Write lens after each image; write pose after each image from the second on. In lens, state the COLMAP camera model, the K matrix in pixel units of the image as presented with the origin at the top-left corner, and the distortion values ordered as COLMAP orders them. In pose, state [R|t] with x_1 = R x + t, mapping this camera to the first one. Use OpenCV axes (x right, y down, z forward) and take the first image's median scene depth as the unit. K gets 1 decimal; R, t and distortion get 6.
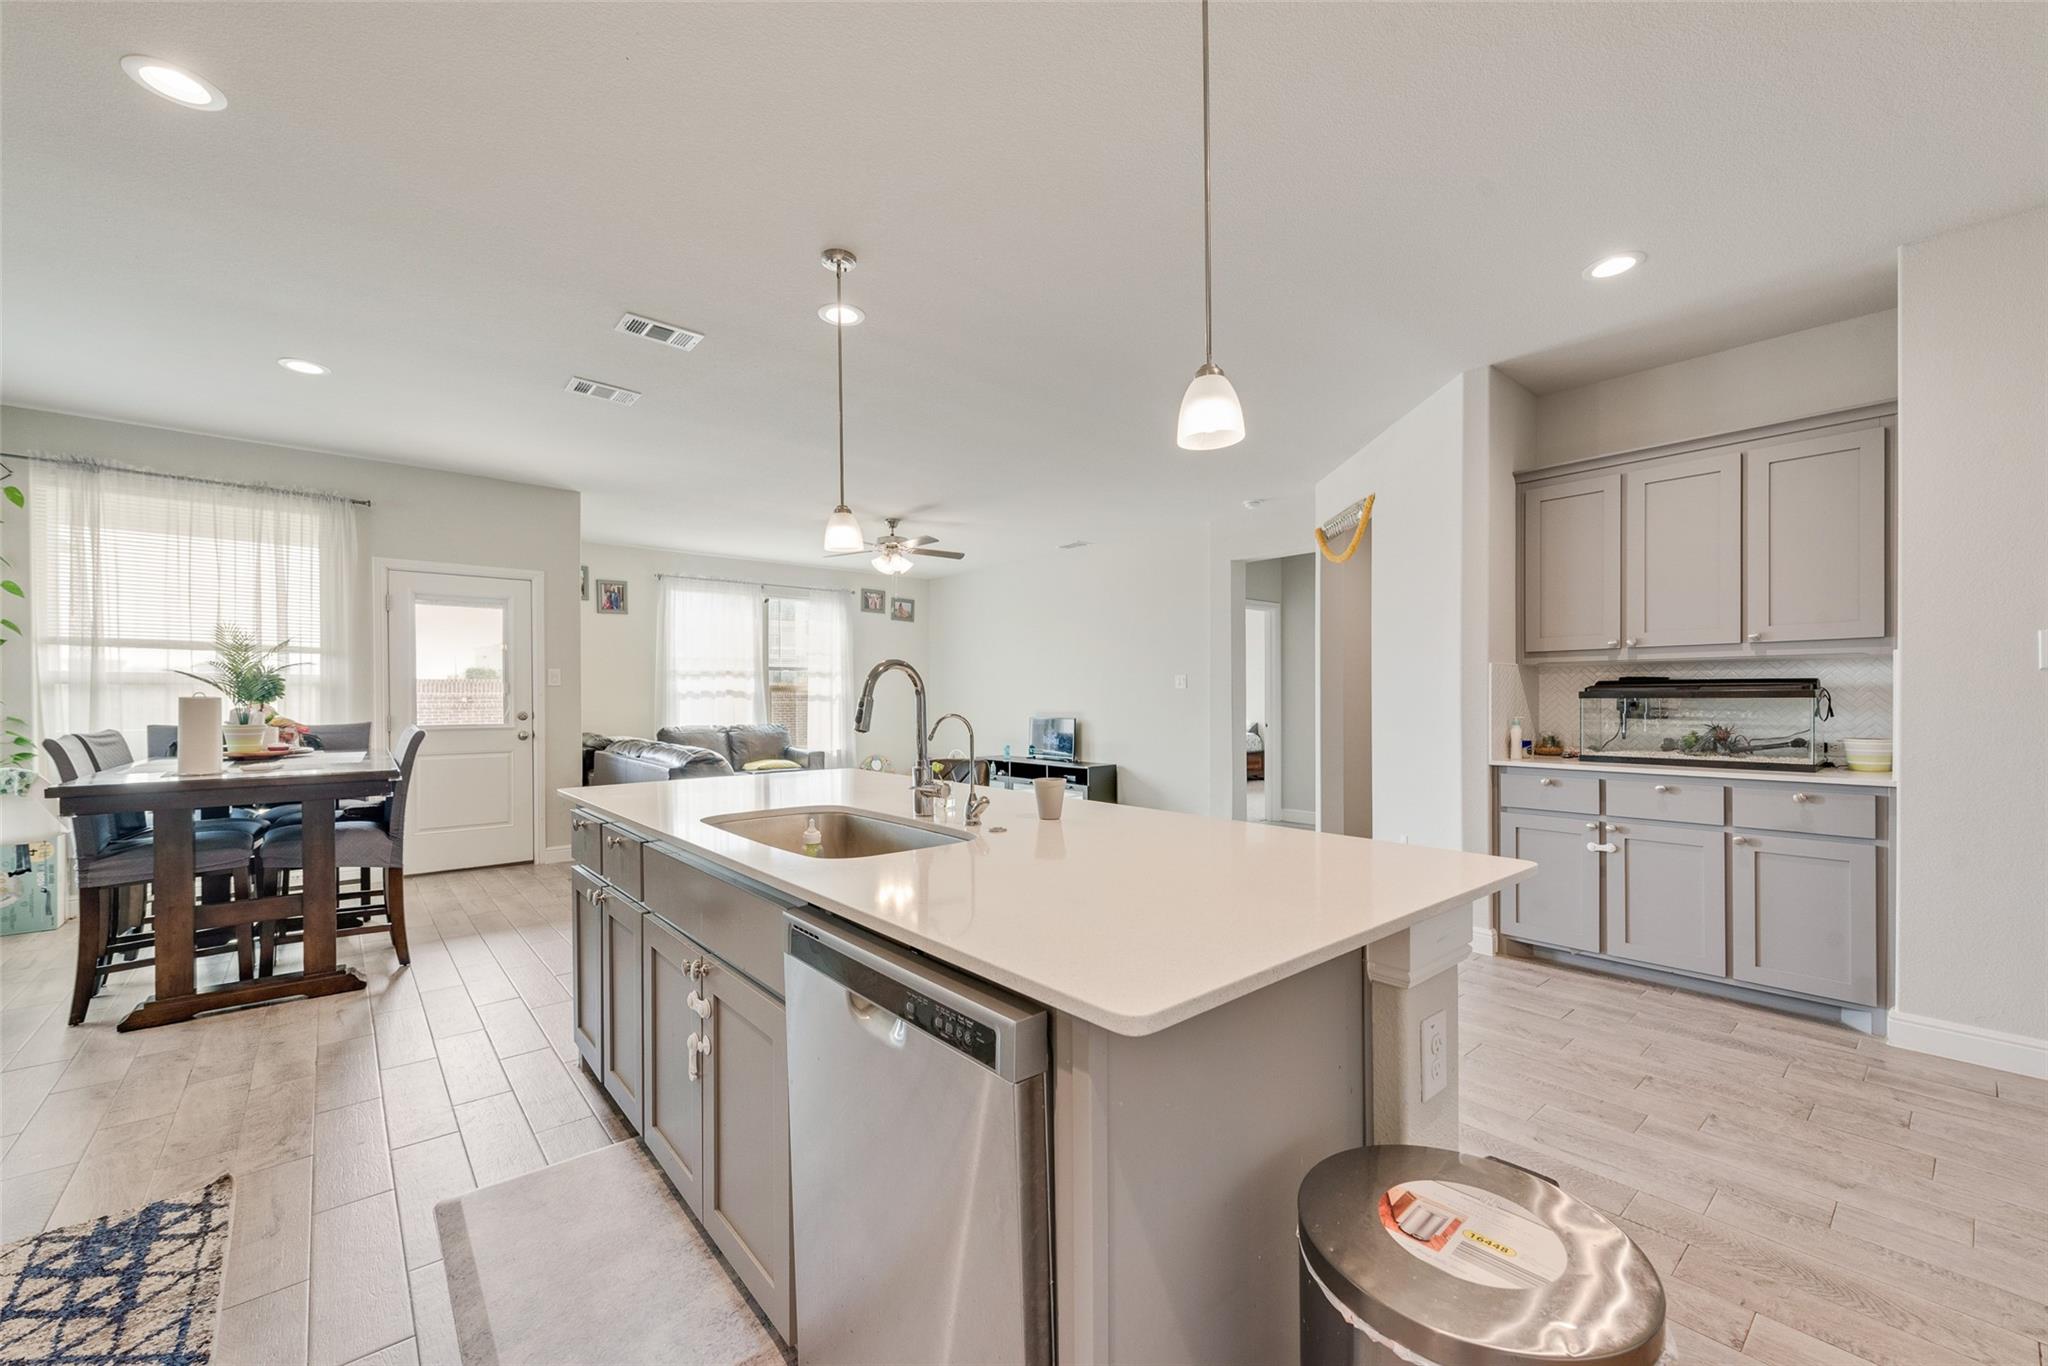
lens RADIAL K [[815.6, 0, 1017.4], [0, 815.6, 699.7], [0, 0, 1]] dist [0.009235, -0.000093]
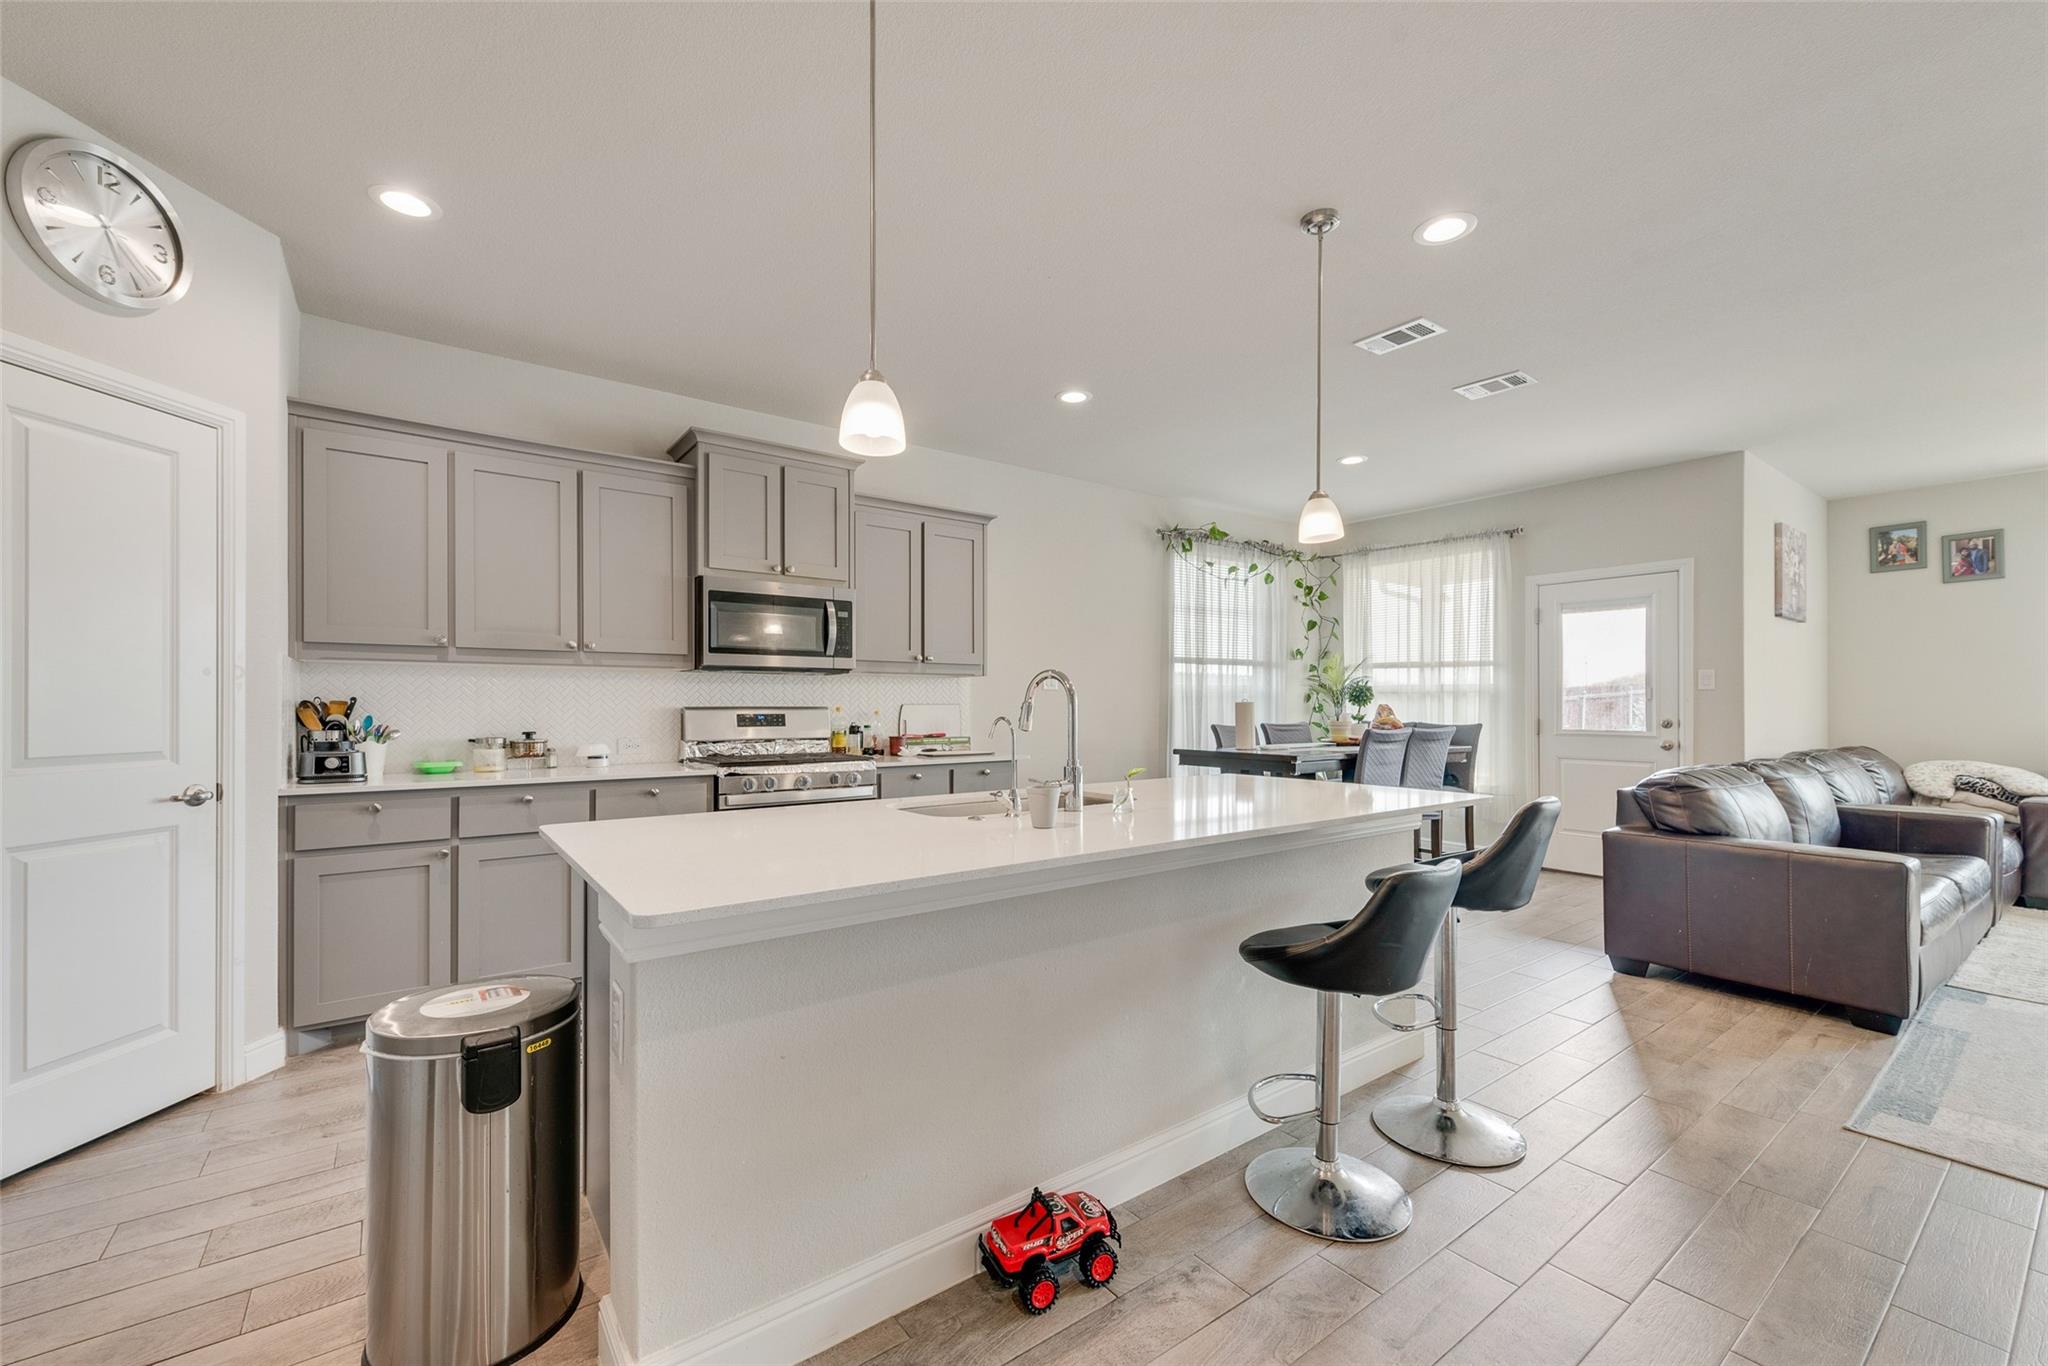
lens RADIAL K [[823.9, 0, 1021.0], [0, 823.9, 703.6], [0, 0, 1]] dist [0.012585, -0.004862]
pose [[-0.066851, 0.002521, -0.997760, 0.249904], [-0.004150, 0.999987, 0.002805, -0.001193], [0.997754, 0.004328, -0.066840, 0.253393]]
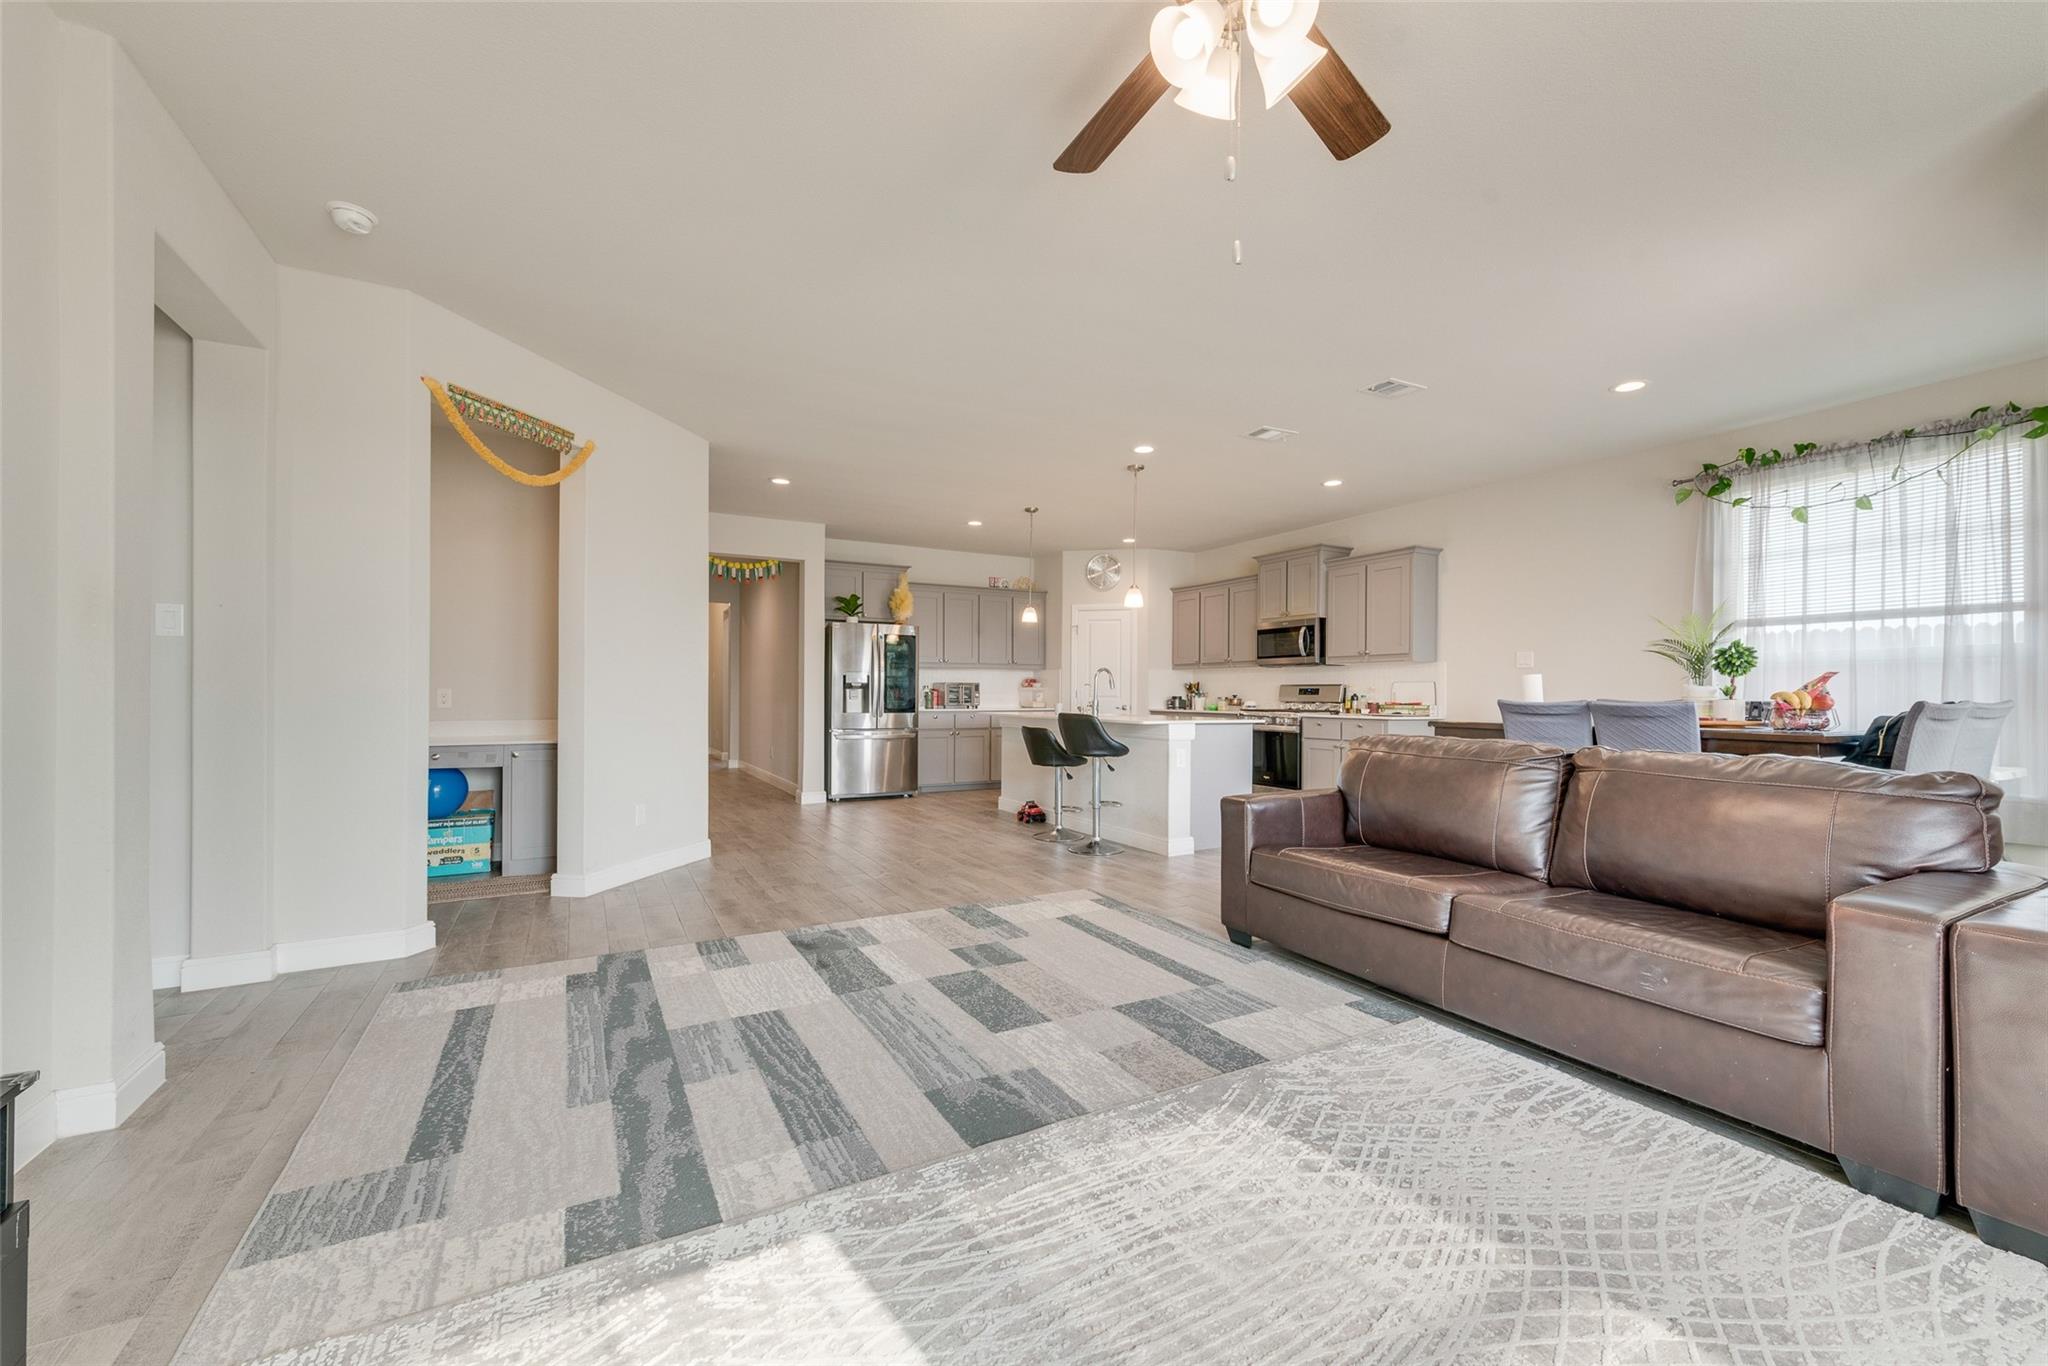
lens RADIAL K [[802.9, 0, 1023.1], [0, 802.9, 691.4], [0, 0, 1]] dist [0.014138, -0.003299]
pose [[-0.979590, -0.000342, 0.201005, -0.119908], [-0.000200, 1.000000, 0.000726, 0.010697], [-0.201005, 0.000671, -0.979590, 1.060511]]
